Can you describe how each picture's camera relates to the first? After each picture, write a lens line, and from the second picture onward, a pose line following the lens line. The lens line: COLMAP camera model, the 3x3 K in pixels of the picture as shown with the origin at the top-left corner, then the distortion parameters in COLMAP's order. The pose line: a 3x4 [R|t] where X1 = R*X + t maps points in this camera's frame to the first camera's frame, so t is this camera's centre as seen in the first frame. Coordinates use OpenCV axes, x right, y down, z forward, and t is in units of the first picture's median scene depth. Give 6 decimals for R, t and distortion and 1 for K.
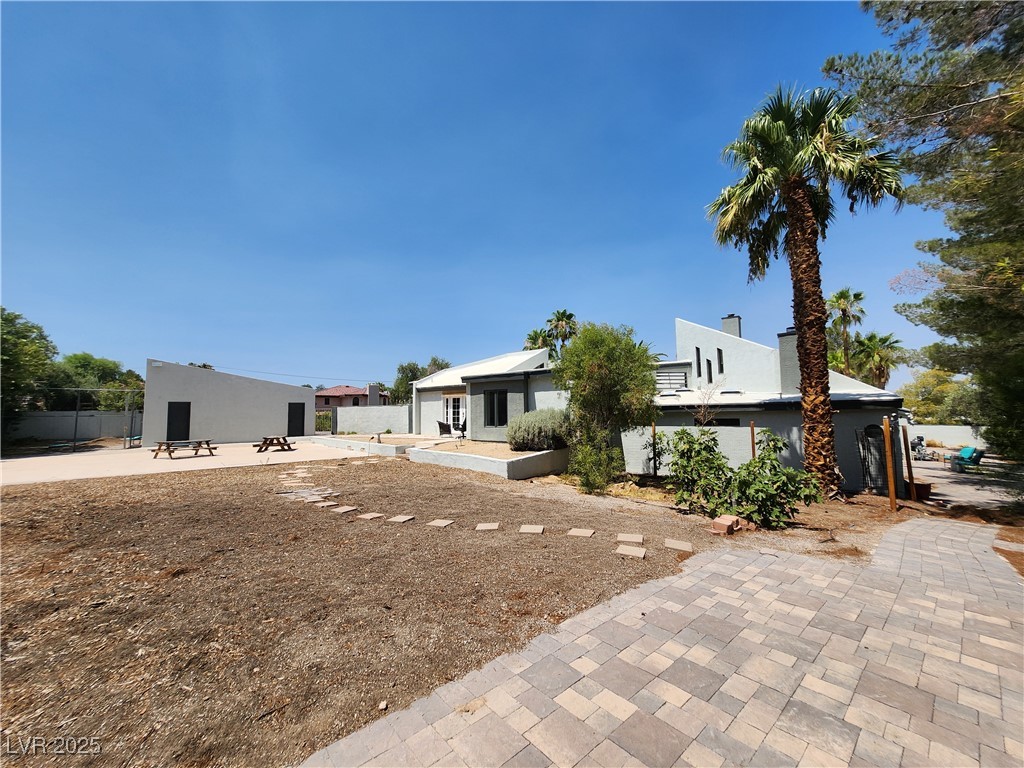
lens RADIAL K [[405.0, 0, 519.2], [0, 405.0, 384.5], [0, 0, 1]] dist [0.001156, 0.002291]
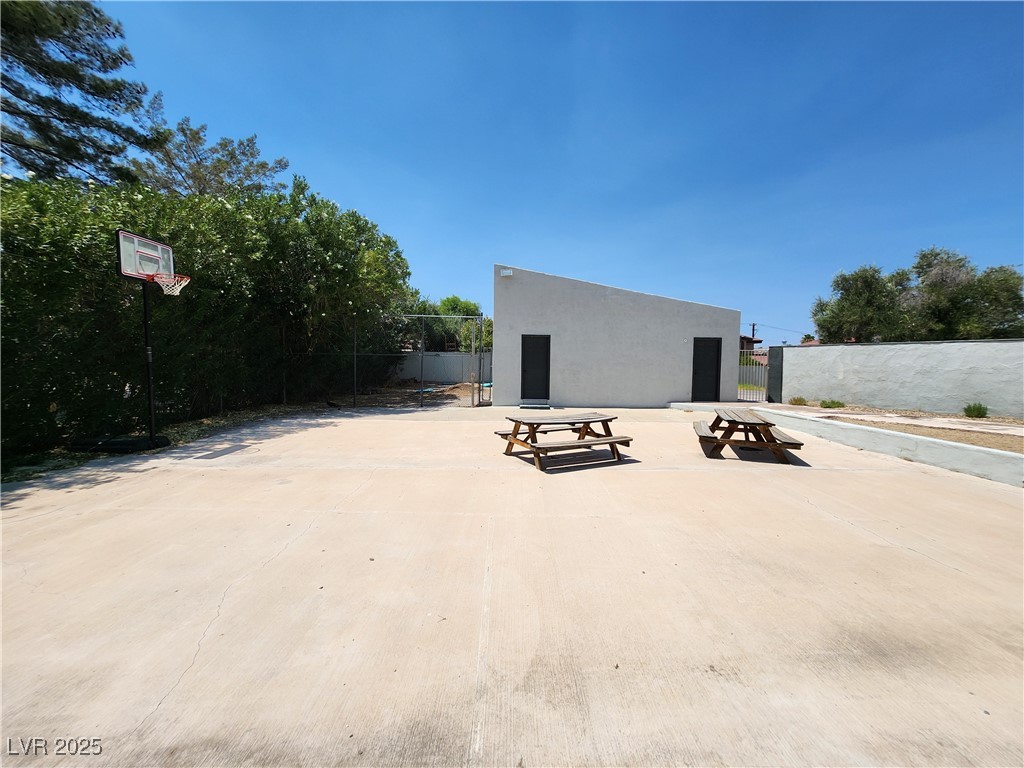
lens RADIAL K [[405.0, 0, 520.1], [0, 405.0, 384.7], [0, 0, 1]] dist [0.001156, 0.002291]
pose [[0.765537, 0.058197, -0.640754, -0.756477], [0.021866, 0.992972, 0.116312, 0.074787], [0.643020, -0.103052, 0.758885, 0.847664]]
